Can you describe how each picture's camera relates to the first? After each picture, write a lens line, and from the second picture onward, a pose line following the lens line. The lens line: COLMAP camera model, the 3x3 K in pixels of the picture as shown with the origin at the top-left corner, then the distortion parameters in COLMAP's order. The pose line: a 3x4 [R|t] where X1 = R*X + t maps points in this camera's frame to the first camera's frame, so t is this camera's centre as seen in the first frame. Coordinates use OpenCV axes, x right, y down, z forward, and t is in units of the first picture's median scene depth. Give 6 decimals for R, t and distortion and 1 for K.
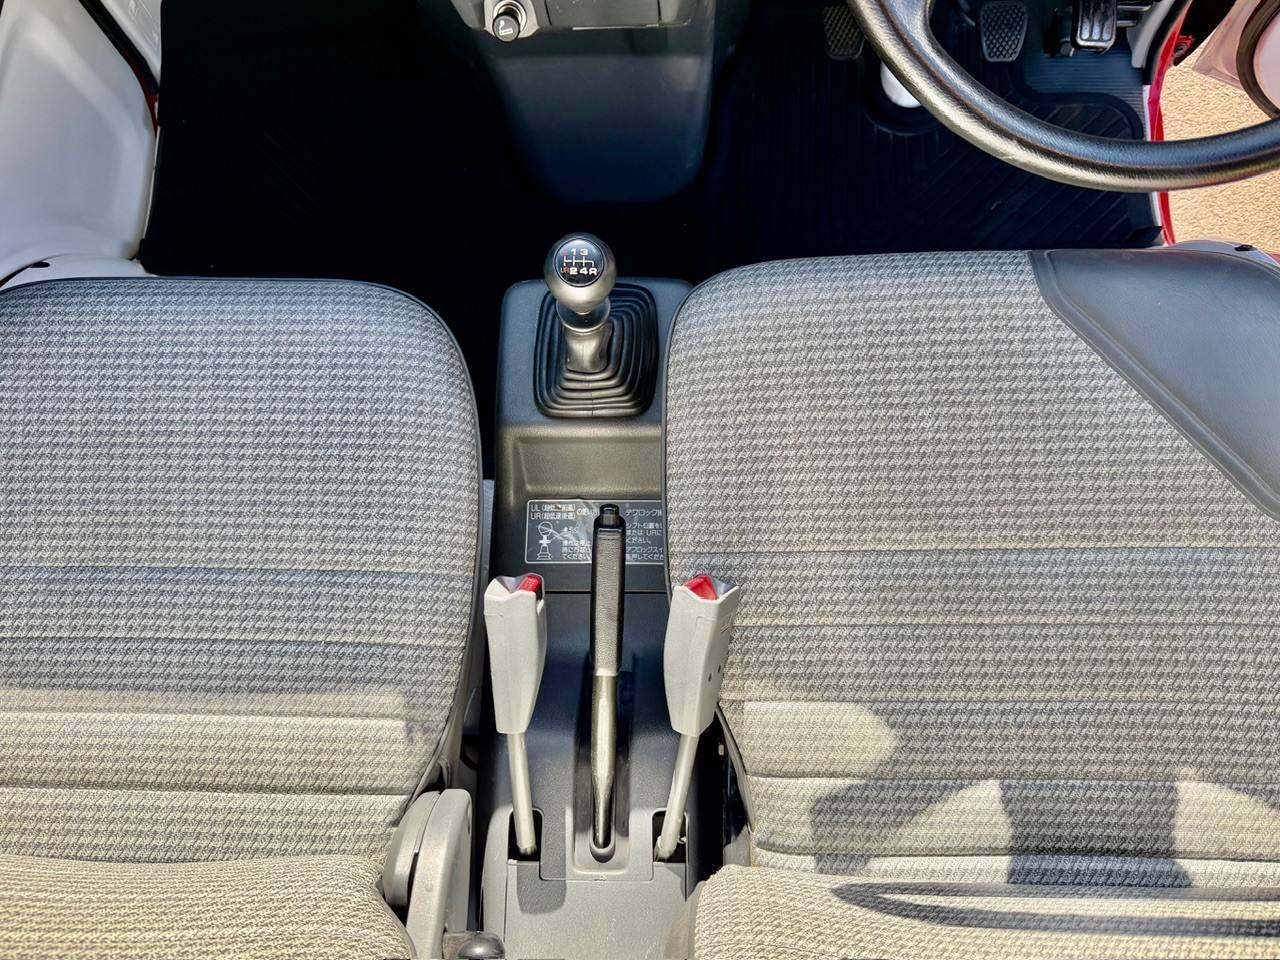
lens RADIAL K [[914.0, 0, 633.4], [0, 914.0, 487.0], [0, 0, 1]] dist [0.035046, -0.053741]
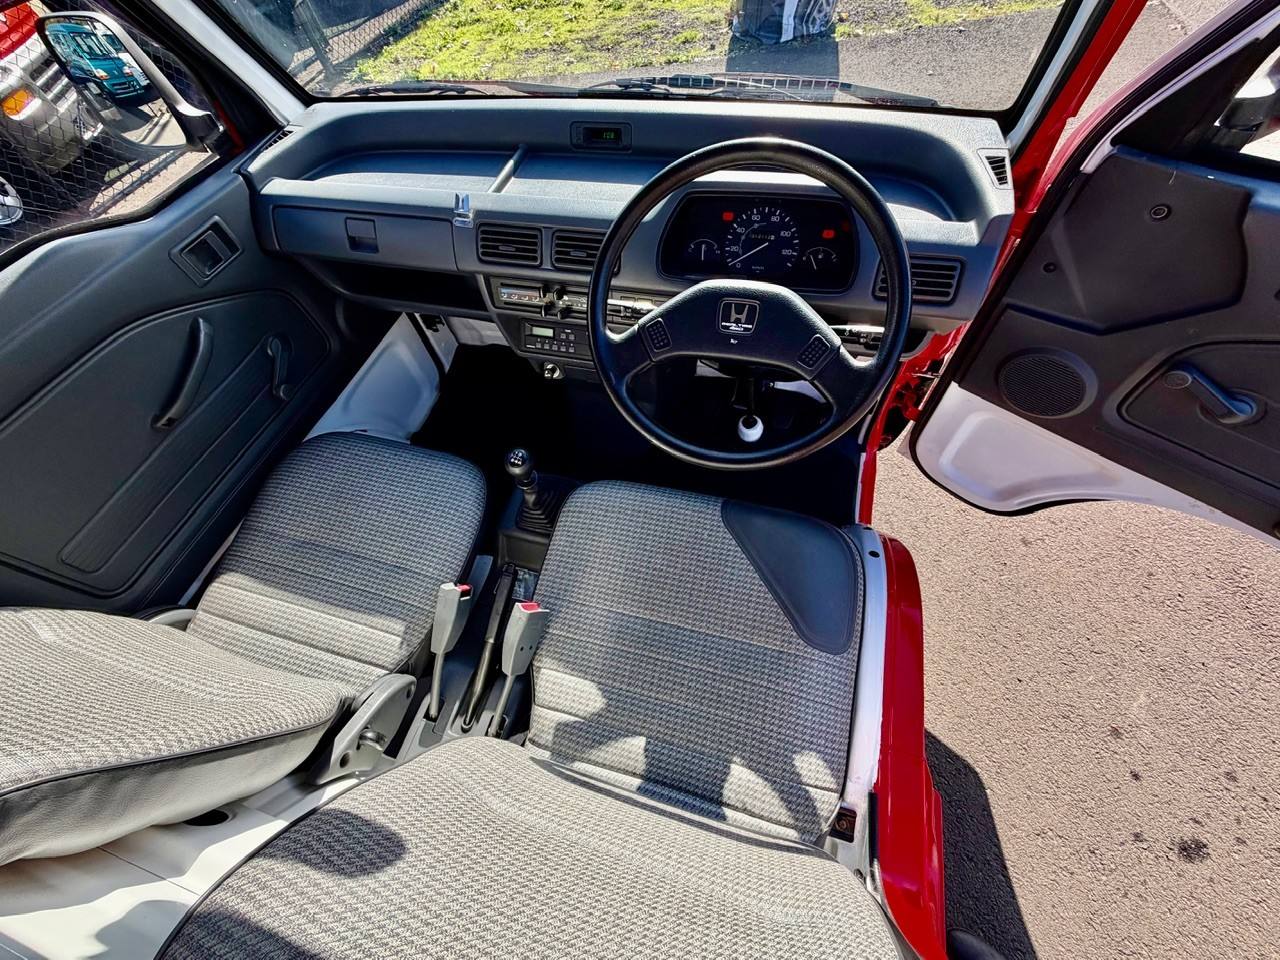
lens RADIAL K [[510.9, 0, 638.5], [0, 510.9, 478.0], [0, 0, 1]] dist [-0.001199, 0.001156]
pose [[0.965318, 0.201371, -0.166165, 0.424938], [-0.240270, 0.934204, -0.263691, 0.077560], [0.102132, 0.294470, 0.950188, -0.230058]]
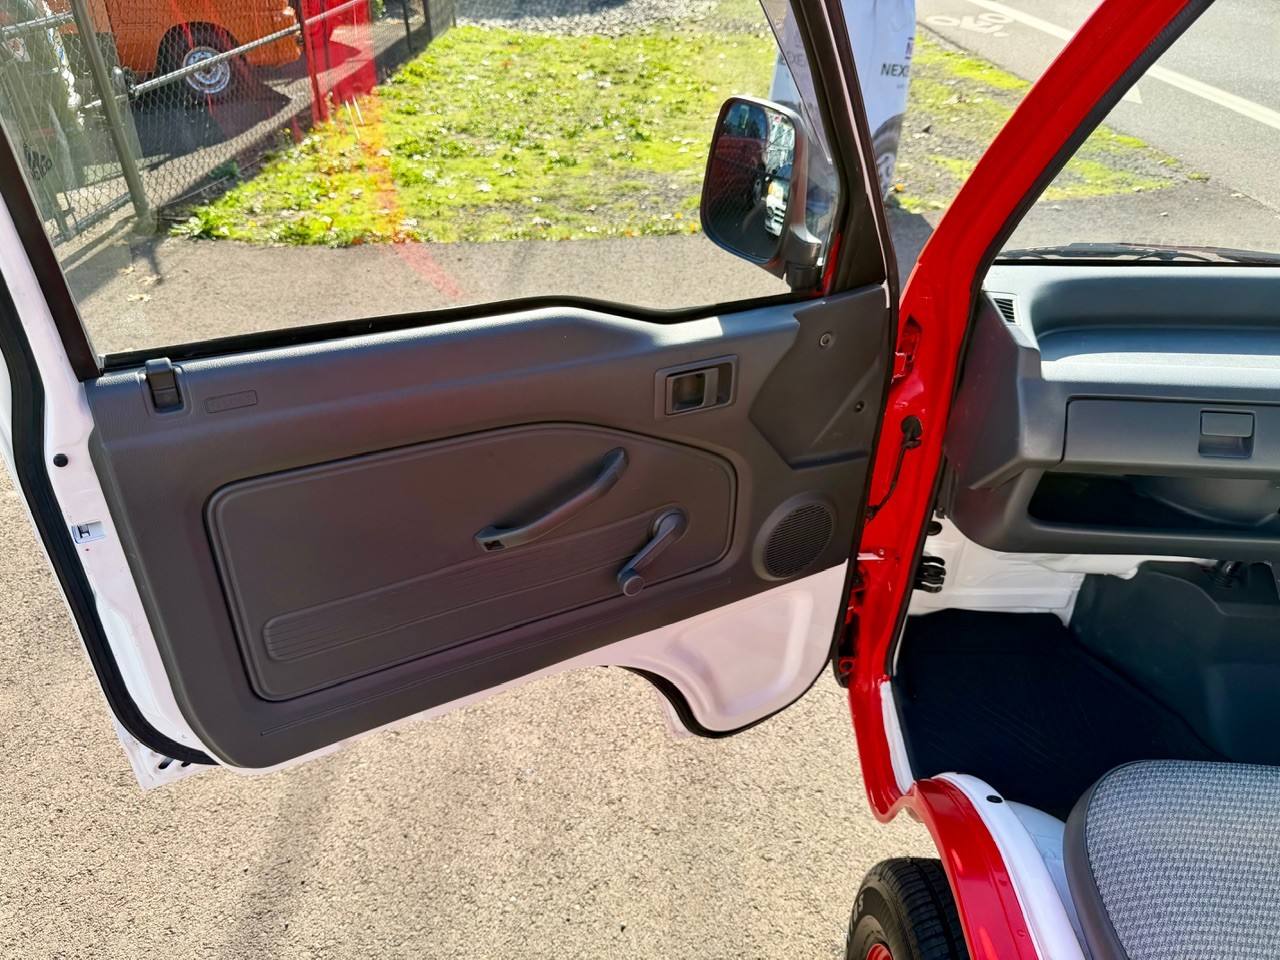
lens RADIAL K [[914.0, 0, 640.1], [0, 914.0, 481.3], [0, 0, 1]] dist [0.035046, -0.053741]
pose [[0.996584, 0.078031, 0.027036, -1.616143], [-0.041313, 0.754555, -0.654936, 0.430484], [-0.071505, 0.651582, 0.755201, -0.282343]]
